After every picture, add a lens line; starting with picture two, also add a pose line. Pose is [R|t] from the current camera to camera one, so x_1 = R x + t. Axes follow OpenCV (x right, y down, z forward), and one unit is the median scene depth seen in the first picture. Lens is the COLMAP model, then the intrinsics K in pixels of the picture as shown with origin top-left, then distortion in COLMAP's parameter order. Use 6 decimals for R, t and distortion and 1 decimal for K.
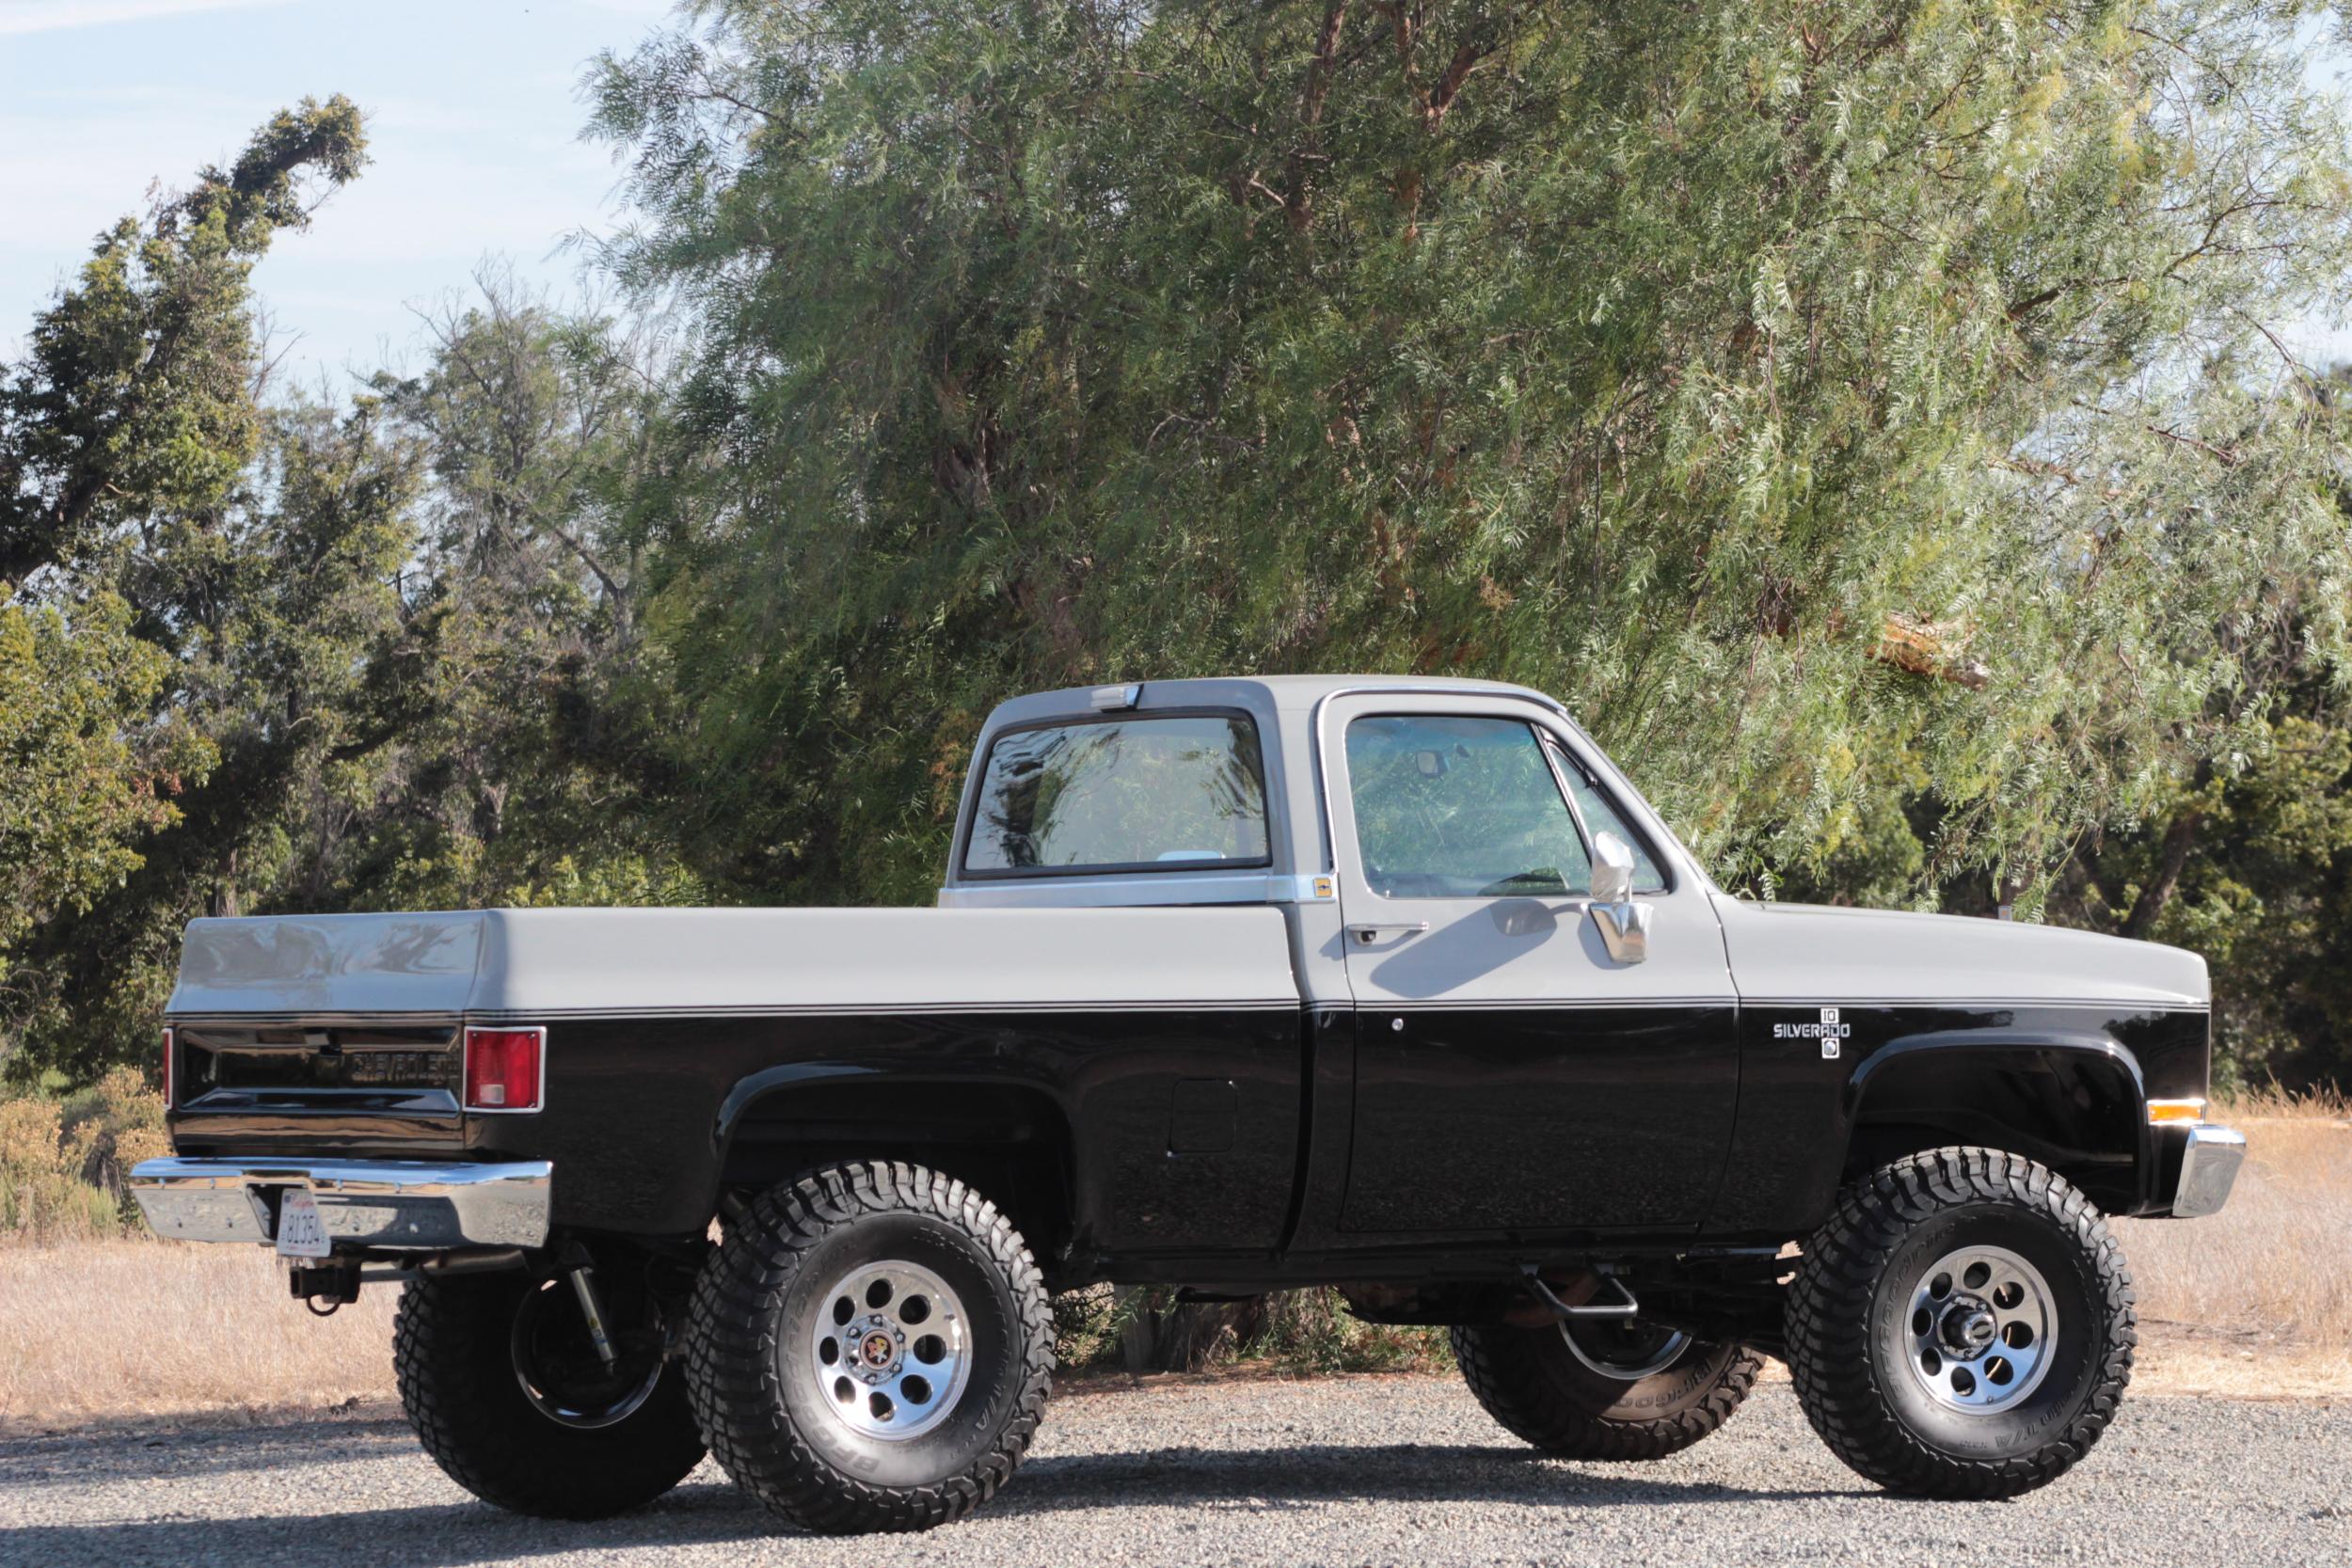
lens RADIAL K [[11789.8, 0, 1173.7], [0, 11789.8, 794.0], [0, 0, 1]] dist [0.484555, 0.000000]
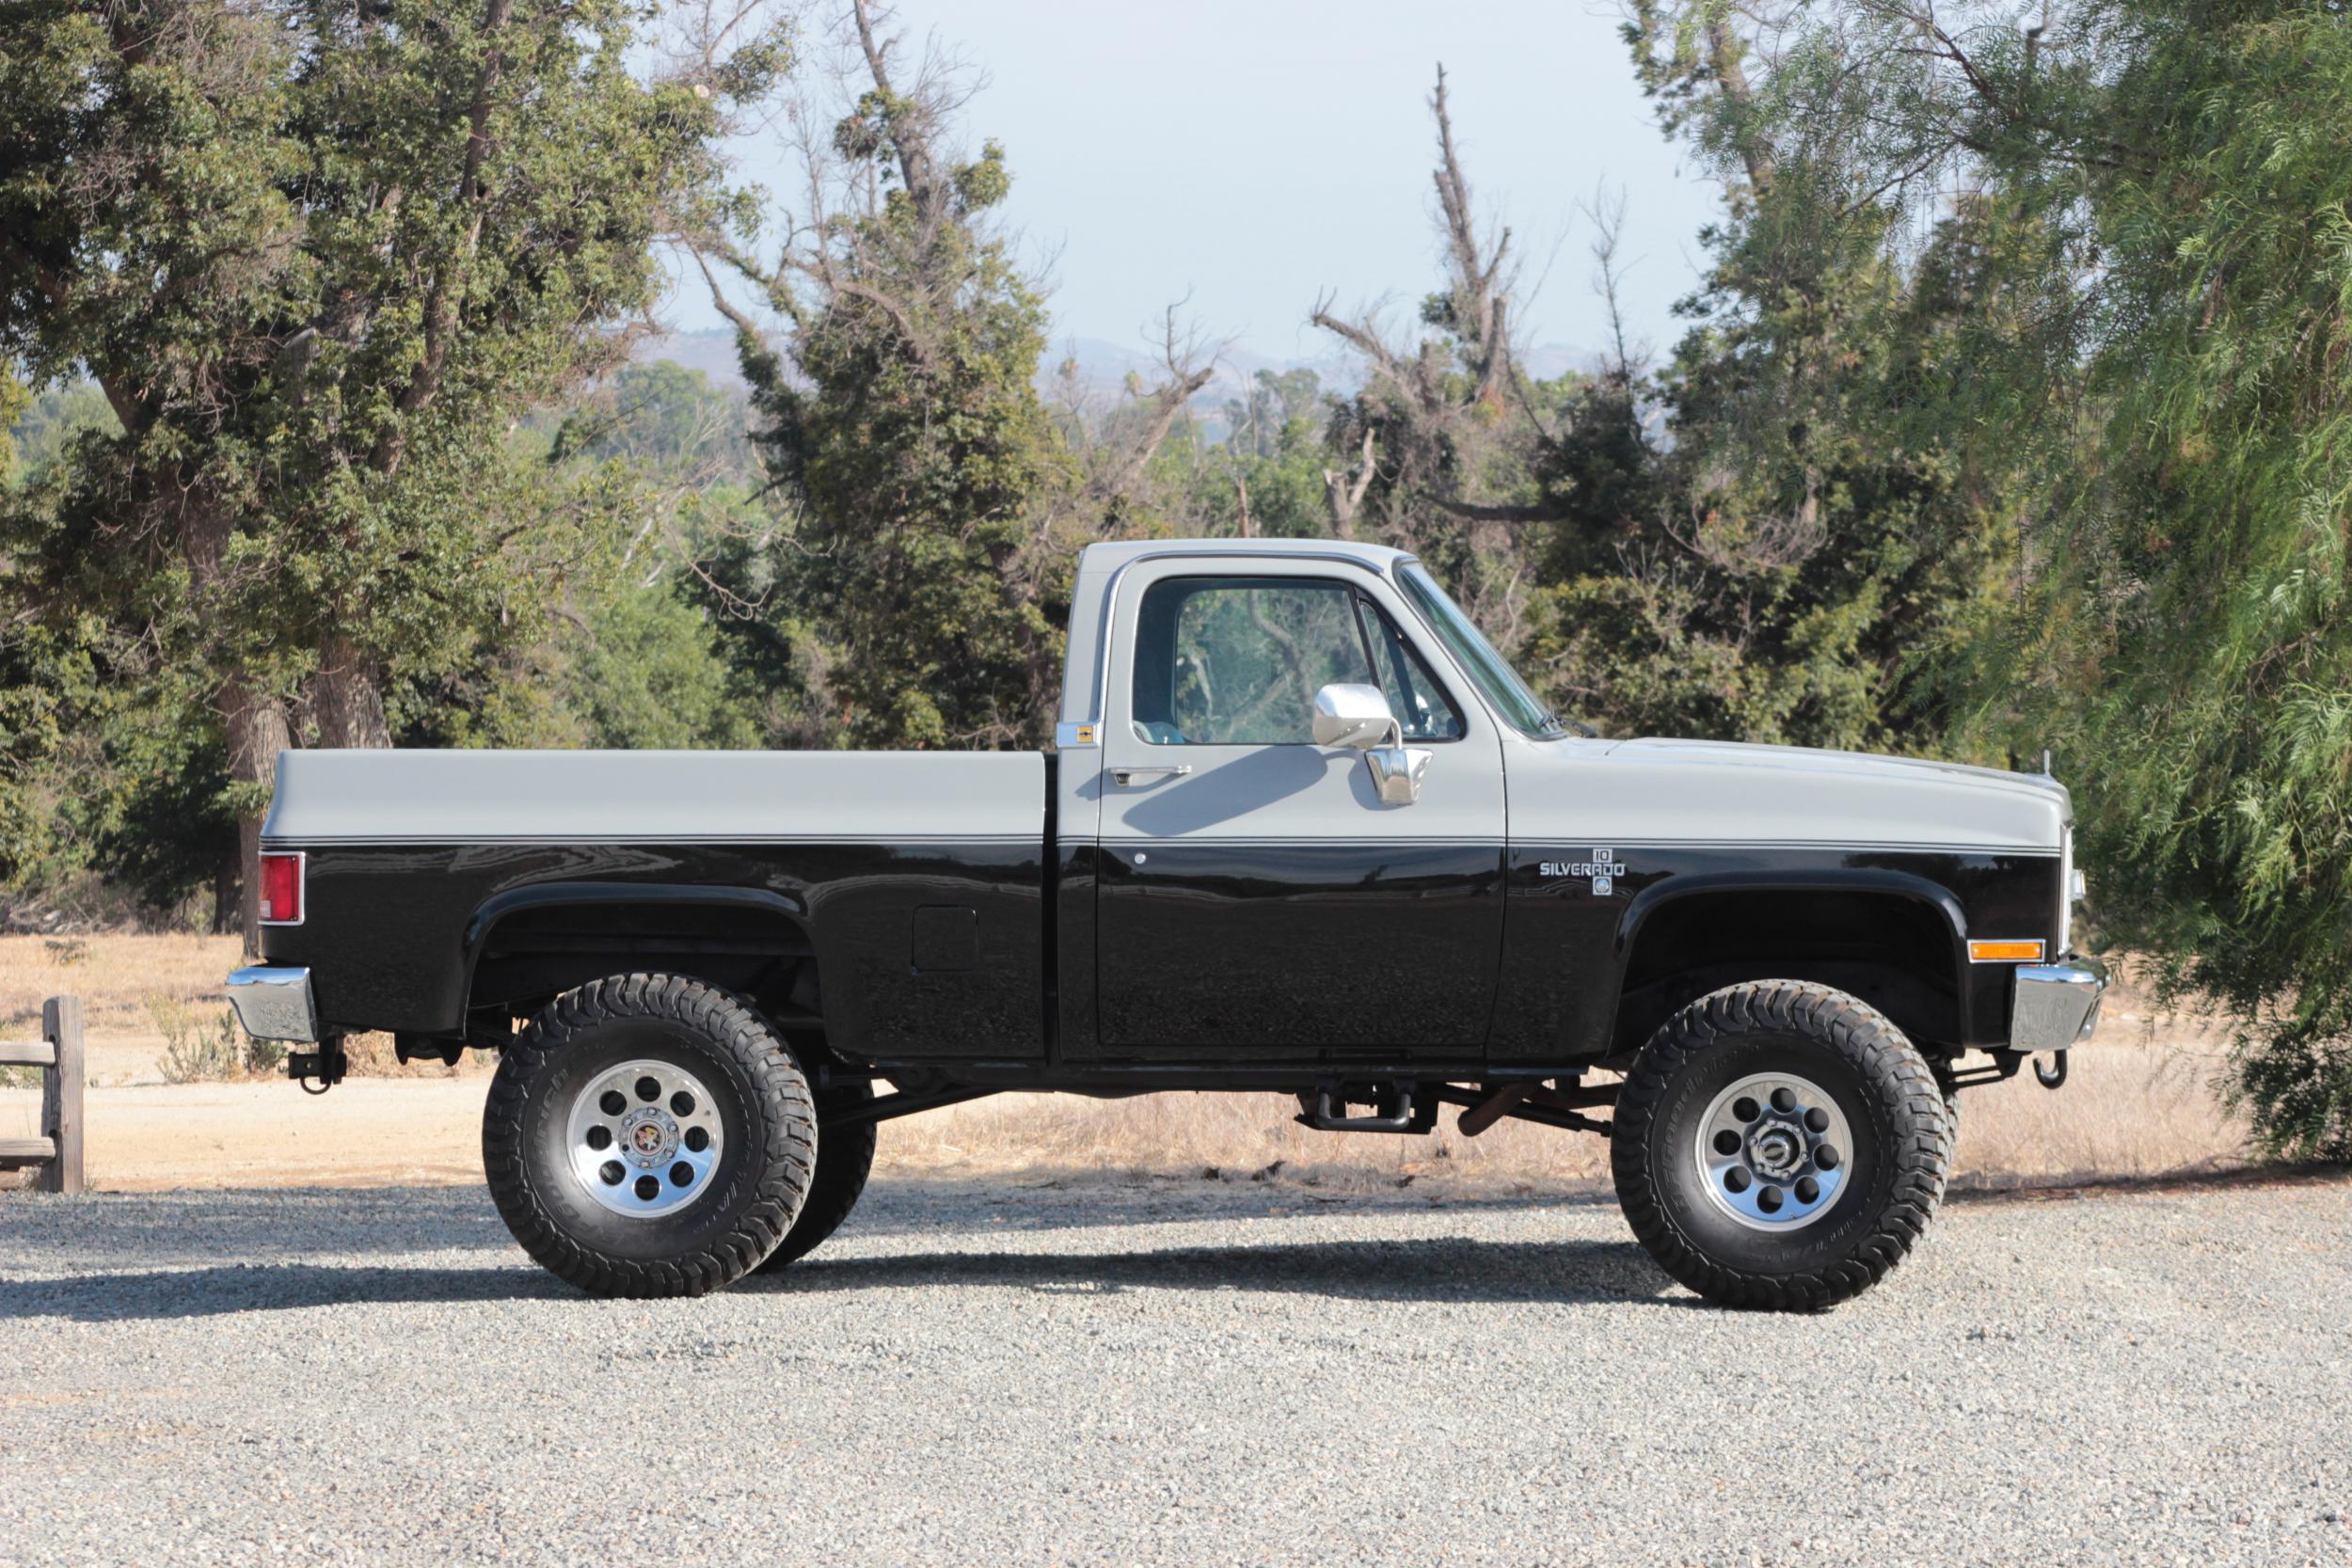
lens RADIAL K [[11789.8, 0, 1174.0], [0, 11789.8, 778.0], [0, 0, 1]] dist [0.484555, 0.000000]
pose [[0.837464, 0.012533, -0.546348, 0.628473], [0.001203, 0.999692, 0.024776, -0.015612], [0.546491, -0.021406, 0.837191, 0.072179]]
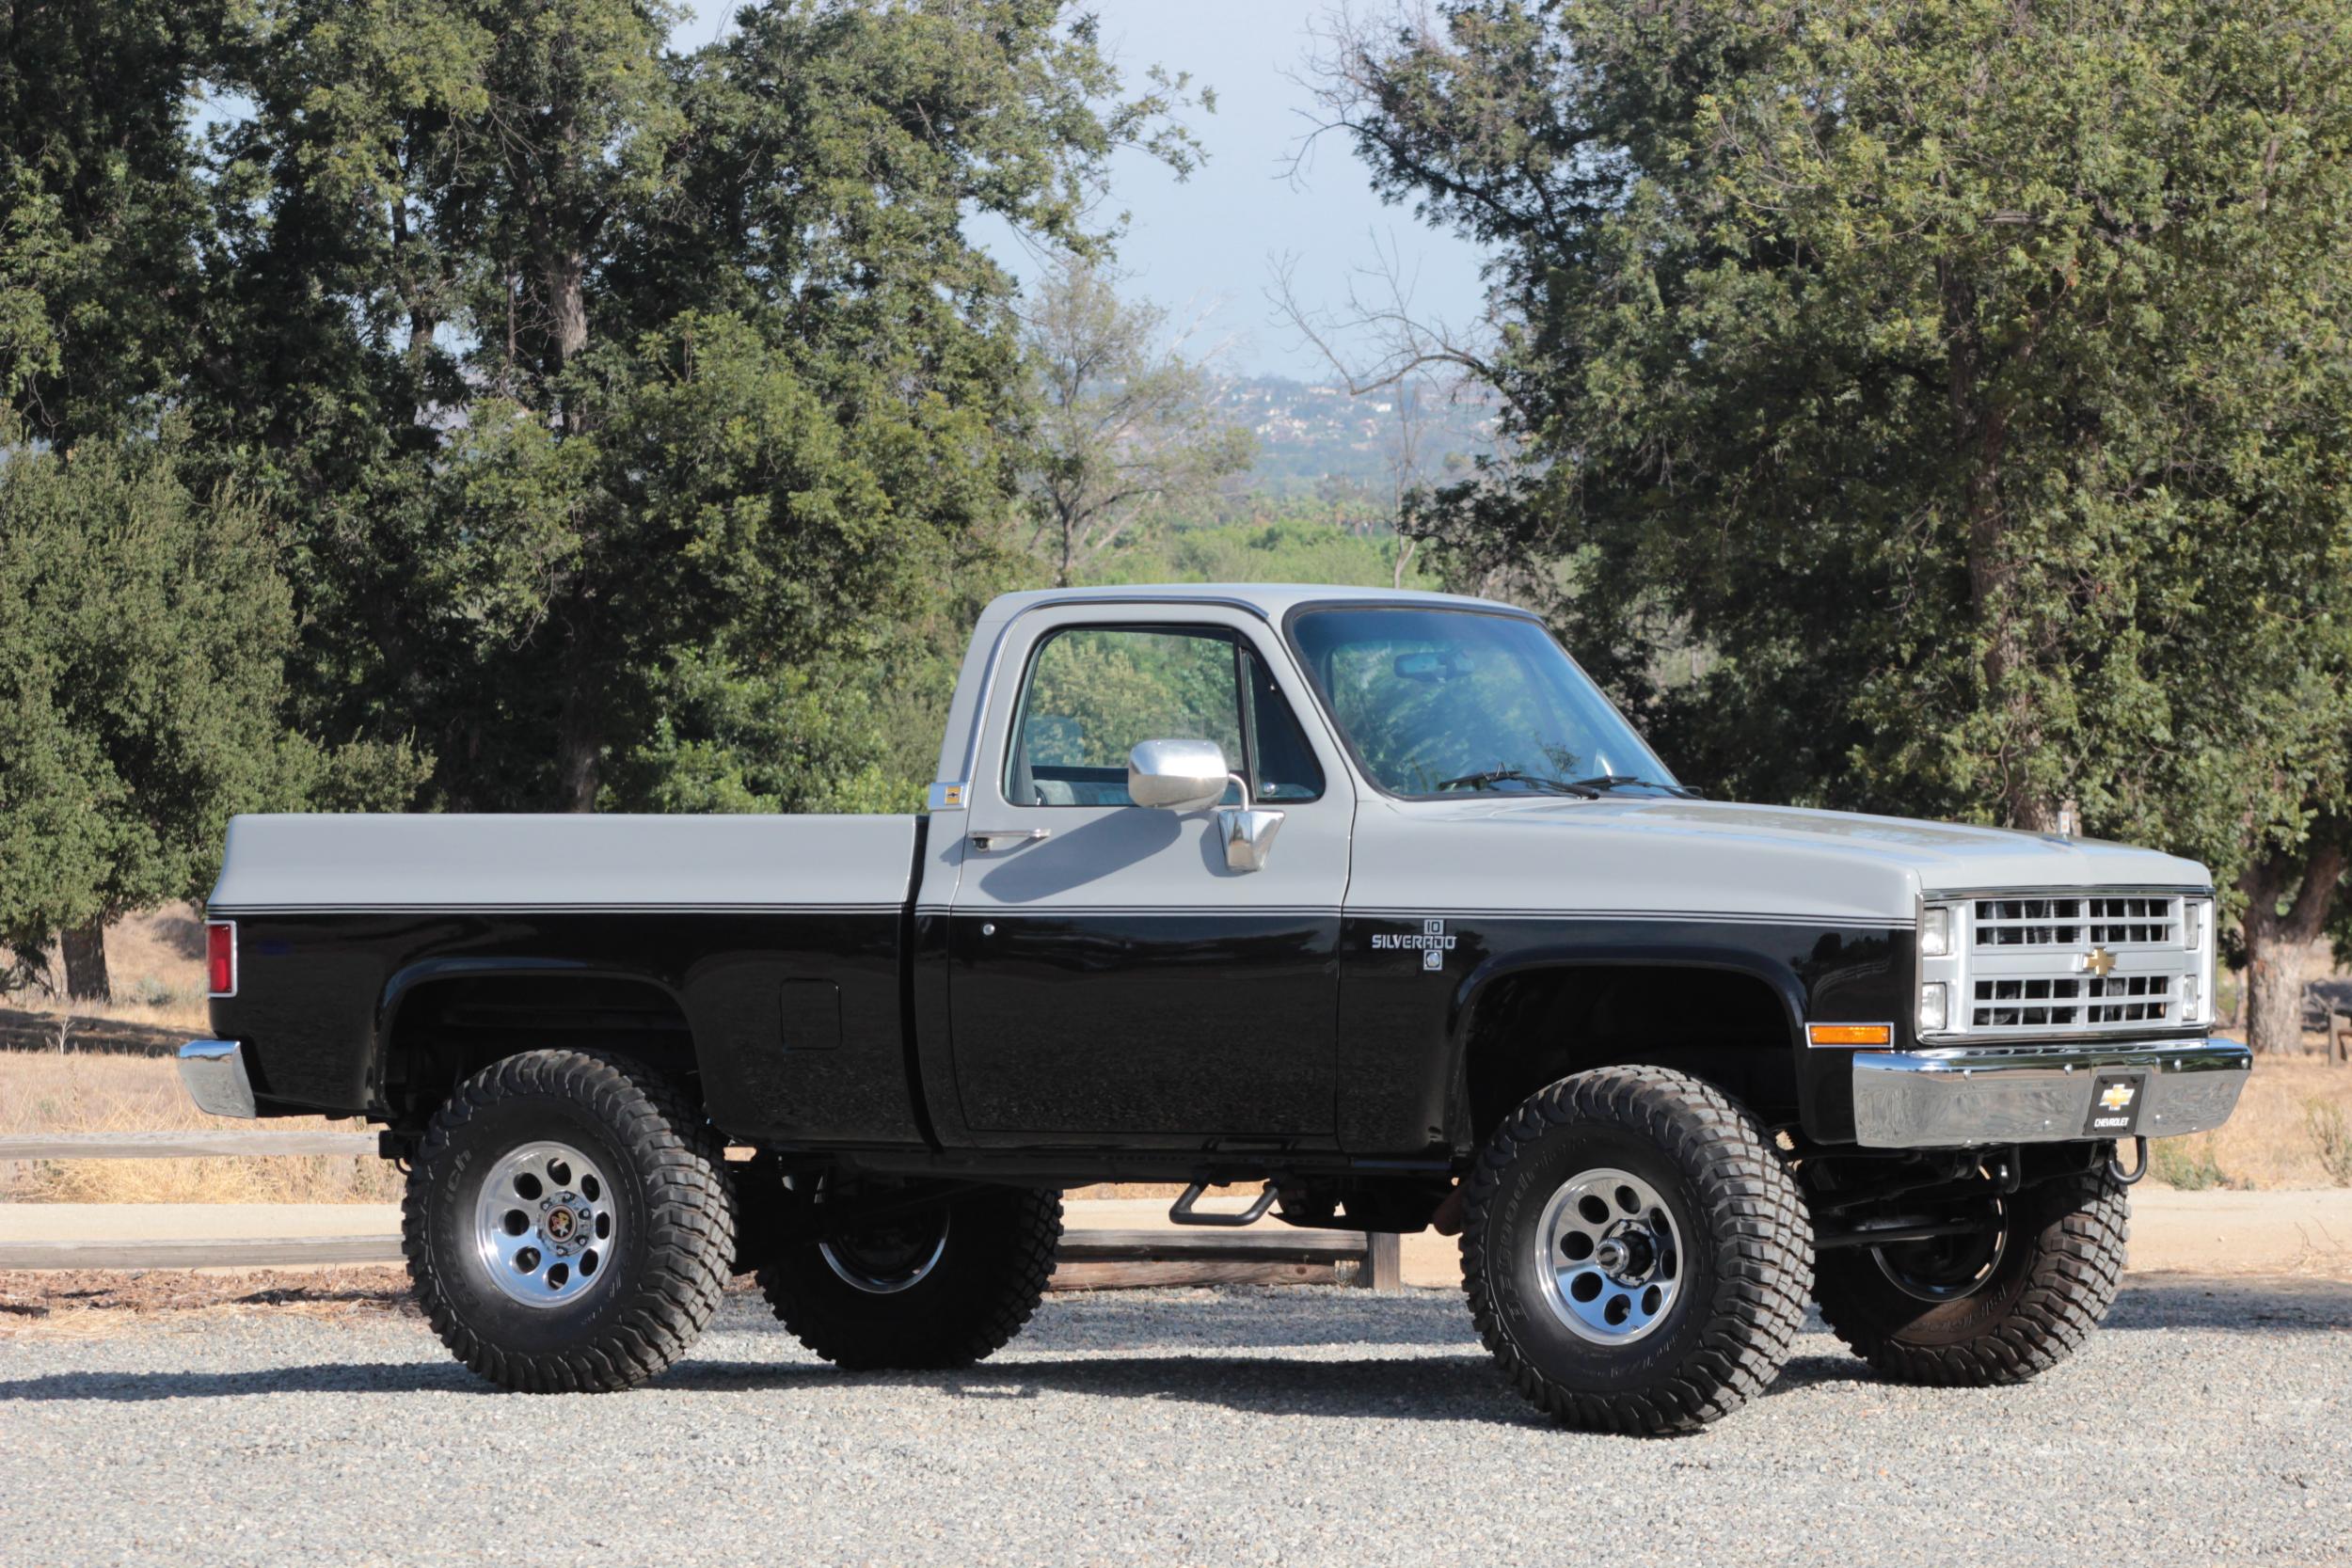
lens RADIAL K [[11789.8, 0, 1164.4], [0, 11789.8, 782.3], [0, 0, 1]] dist [0.484555, 0.000000]
pose [[0.522634, 0.006098, -0.852535, 0.902147], [0.007839, 0.999898, 0.011958, -0.005381], [0.852521, -0.012933, 0.522533, 0.477025]]
